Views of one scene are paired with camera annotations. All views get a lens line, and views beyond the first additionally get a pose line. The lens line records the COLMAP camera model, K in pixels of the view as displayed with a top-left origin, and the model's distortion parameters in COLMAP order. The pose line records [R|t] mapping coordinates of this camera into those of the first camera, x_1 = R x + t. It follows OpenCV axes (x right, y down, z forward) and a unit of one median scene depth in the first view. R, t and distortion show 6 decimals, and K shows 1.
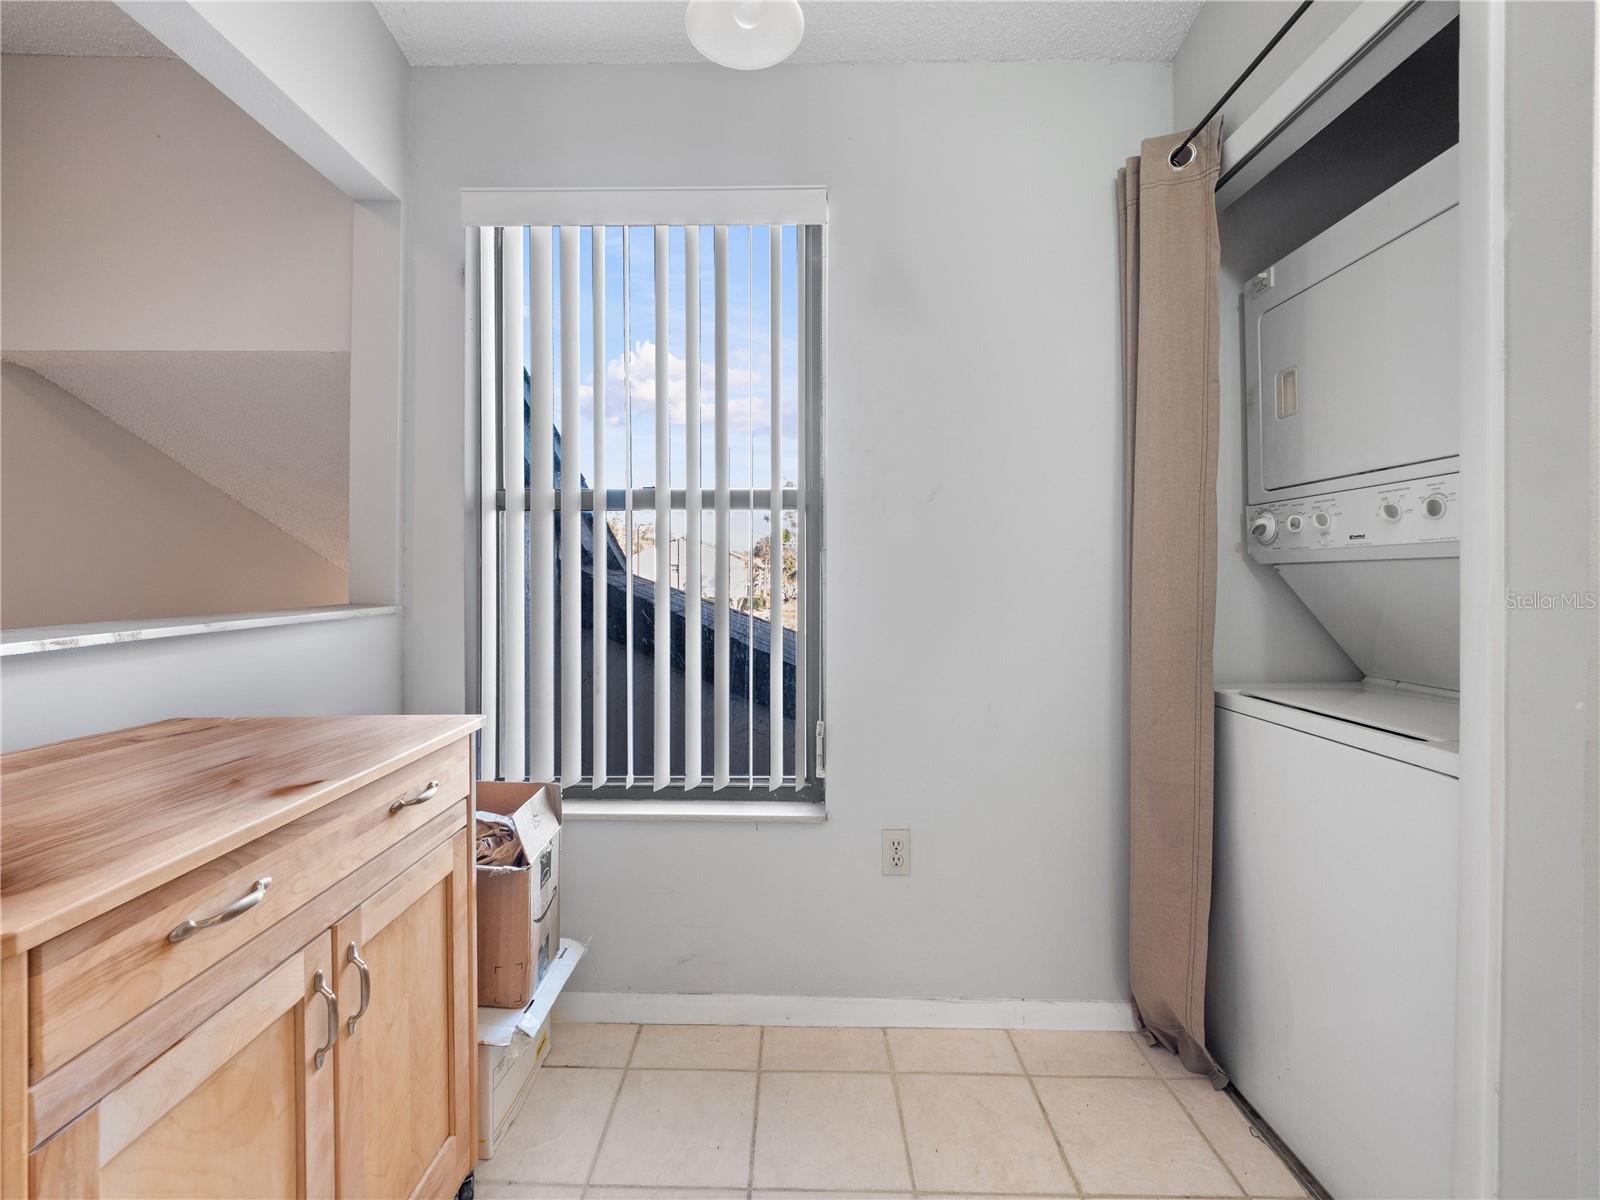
lens RADIAL K [[682.6, 0, 795.3], [0, 682.6, 585.1], [0, 0, 1]] dist [-0.004355, -0.000599]
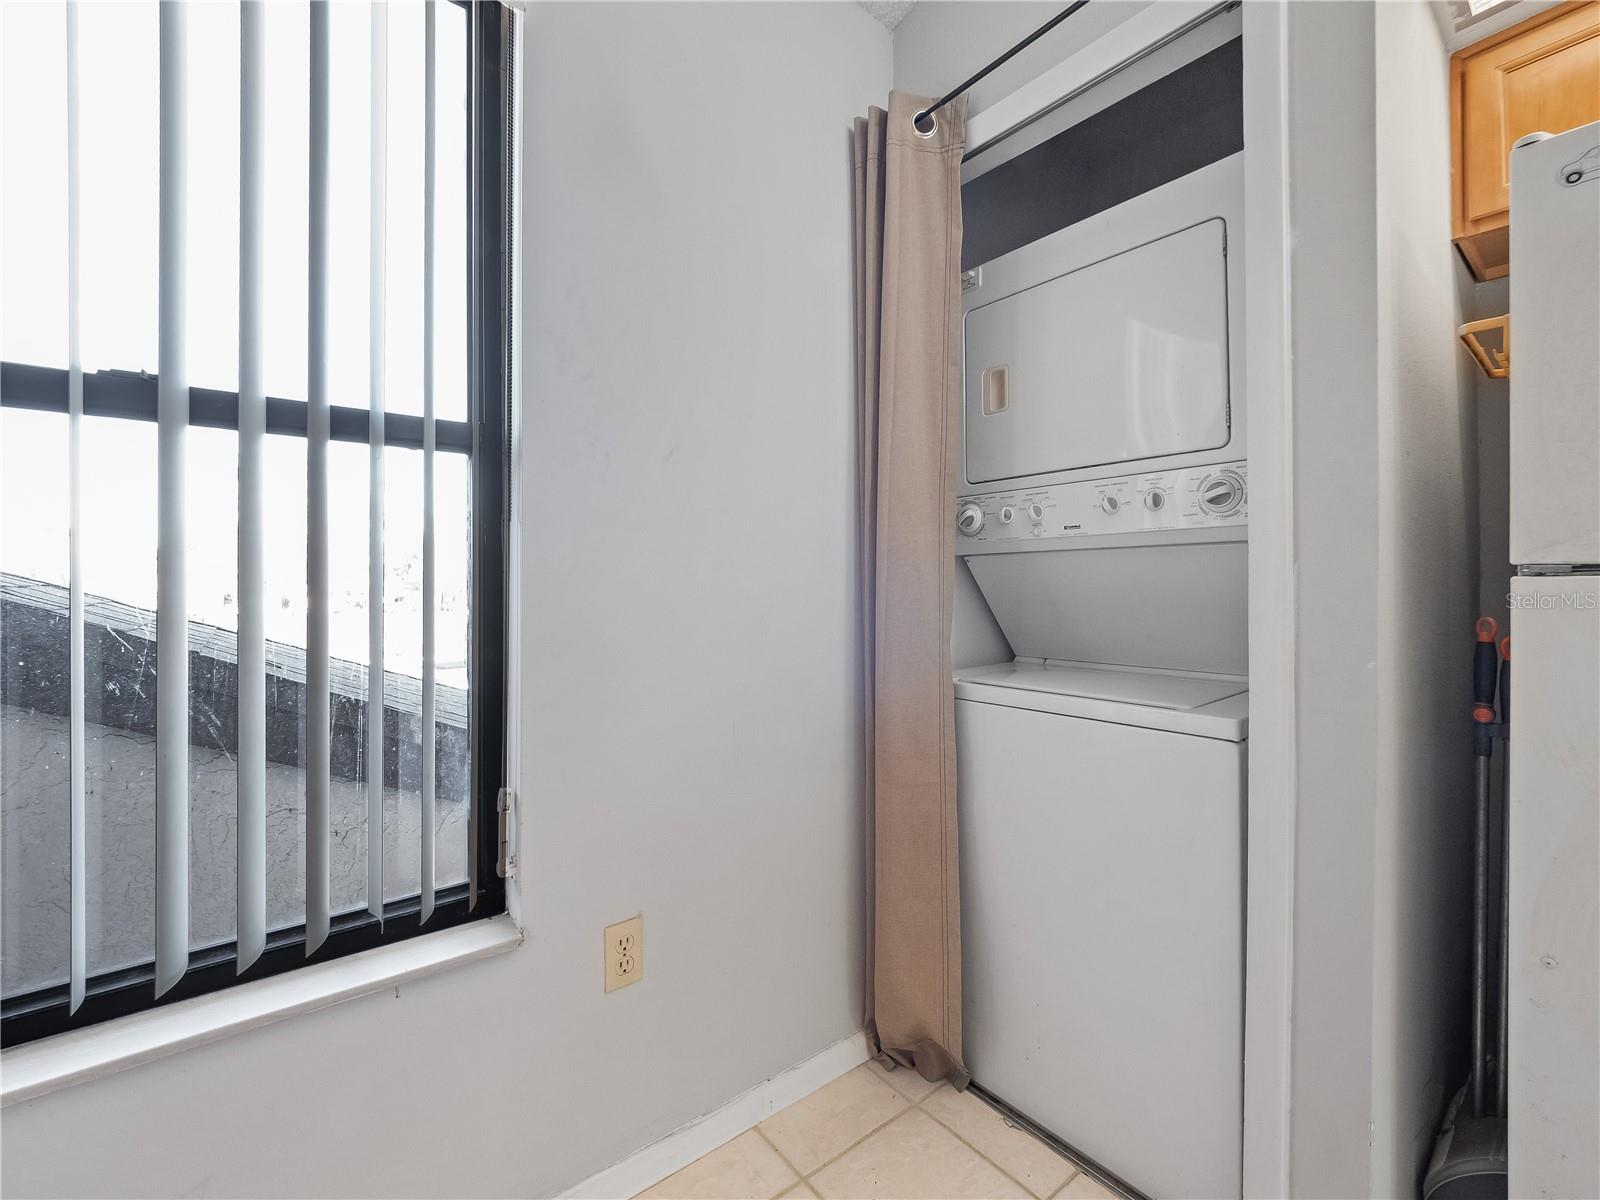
lens RADIAL K [[682.6, 0, 795.3], [0, 682.6, 585.1], [0, 0, 1]] dist [-0.004355, -0.000599]
pose [[0.778951, -0.006129, 0.627055, -0.170154], [0.013224, 0.999890, -0.006654, 0.019391], [-0.626946, 0.013475, 0.778946, 0.370922]]
